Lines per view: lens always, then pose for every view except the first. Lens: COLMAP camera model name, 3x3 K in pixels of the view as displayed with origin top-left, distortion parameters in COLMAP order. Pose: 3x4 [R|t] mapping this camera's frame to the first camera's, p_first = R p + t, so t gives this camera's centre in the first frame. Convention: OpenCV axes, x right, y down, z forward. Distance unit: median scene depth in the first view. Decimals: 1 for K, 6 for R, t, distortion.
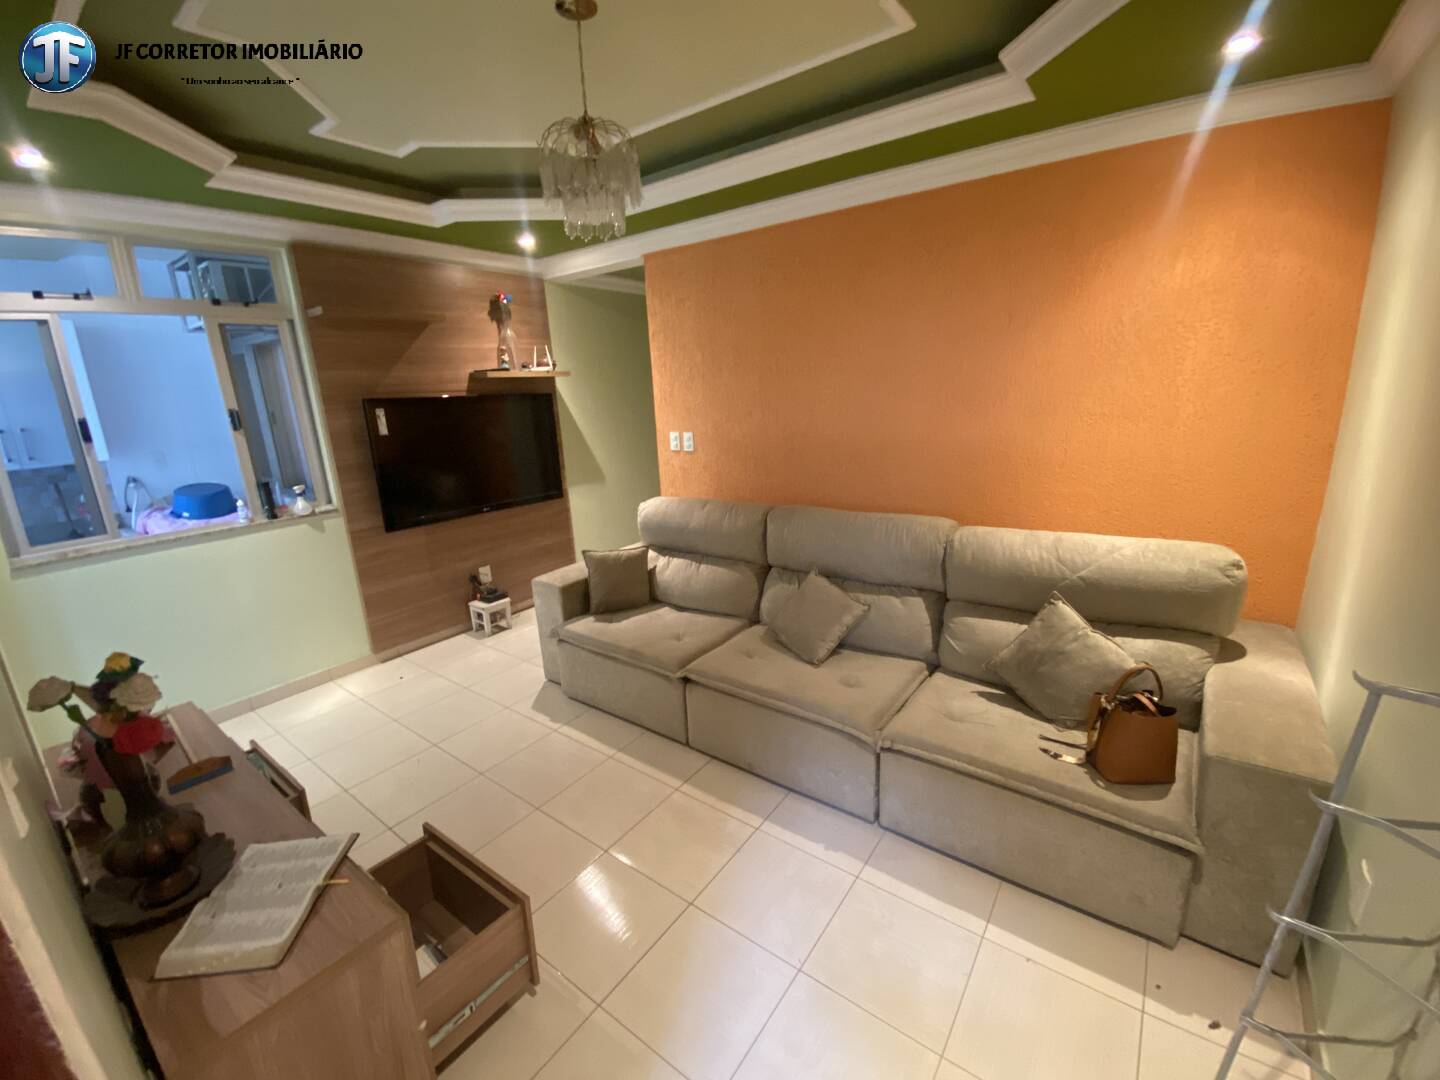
lens RADIAL K [[577.8, 0, 720.0], [0, 577.8, 540.0], [0, 0, 1]] dist [-0.000021, -0.000067]
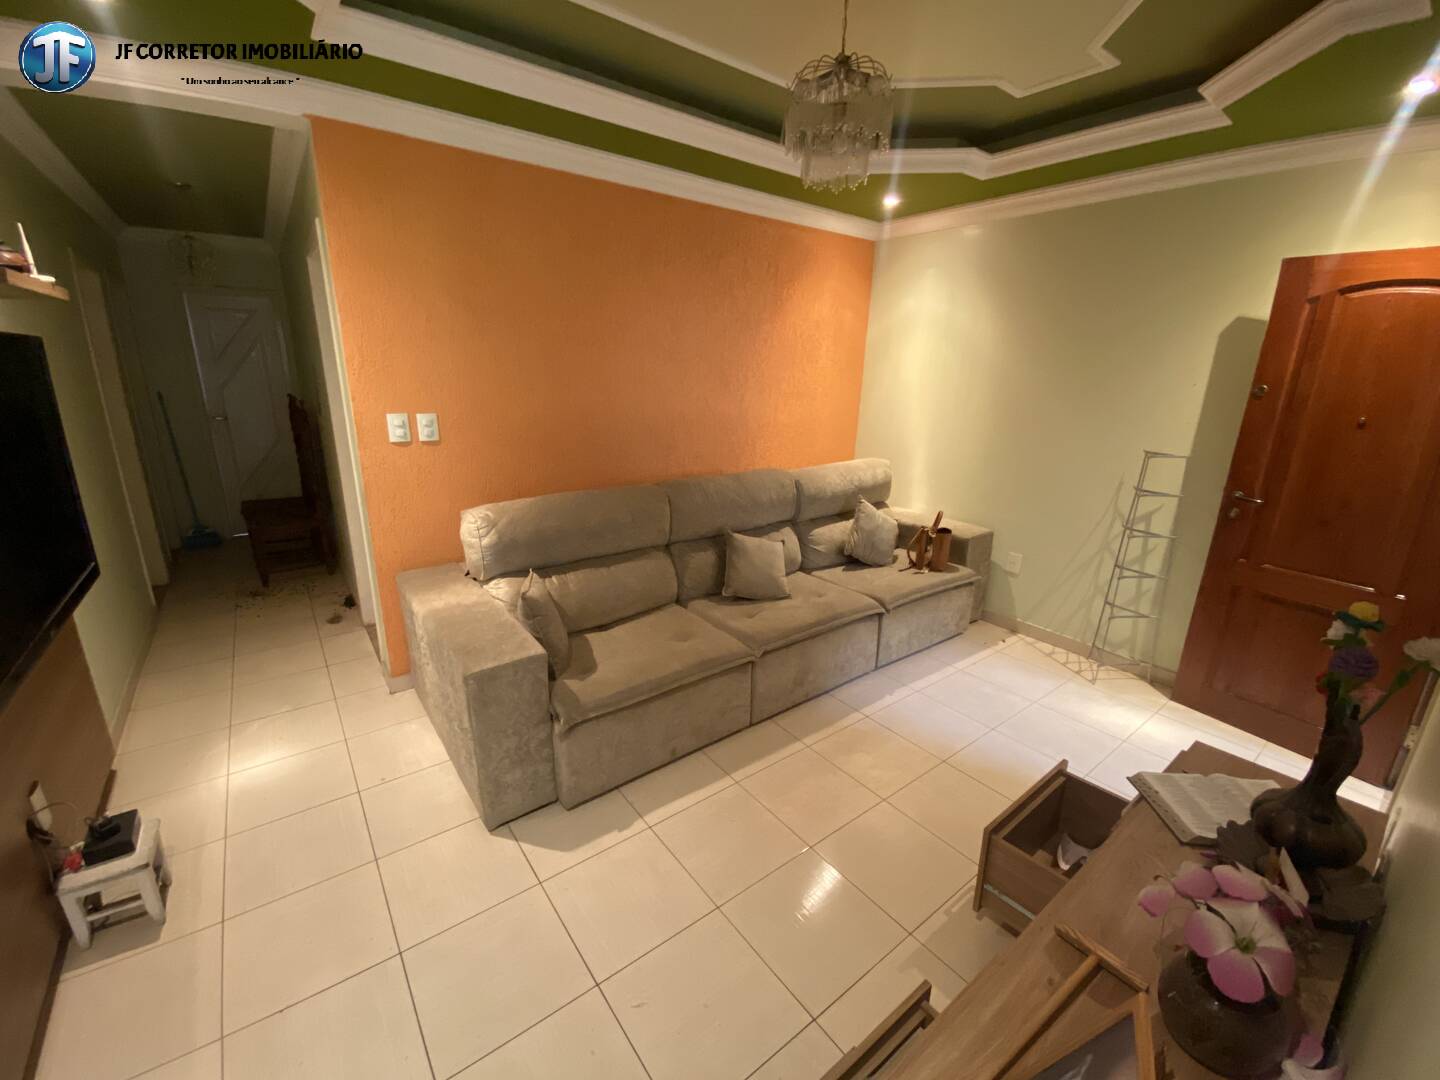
lens RADIAL K [[598.8, 0, 720.0], [0, 598.8, 540.0], [0, 0, 1]] dist [-0.000740, -0.000204]
pose [[0.266235, -0.222578, 0.937858, -0.989985], [0.205443, 0.963721, 0.170395, -0.137749], [-0.941760, 0.147311, 0.302303, 0.721806]]
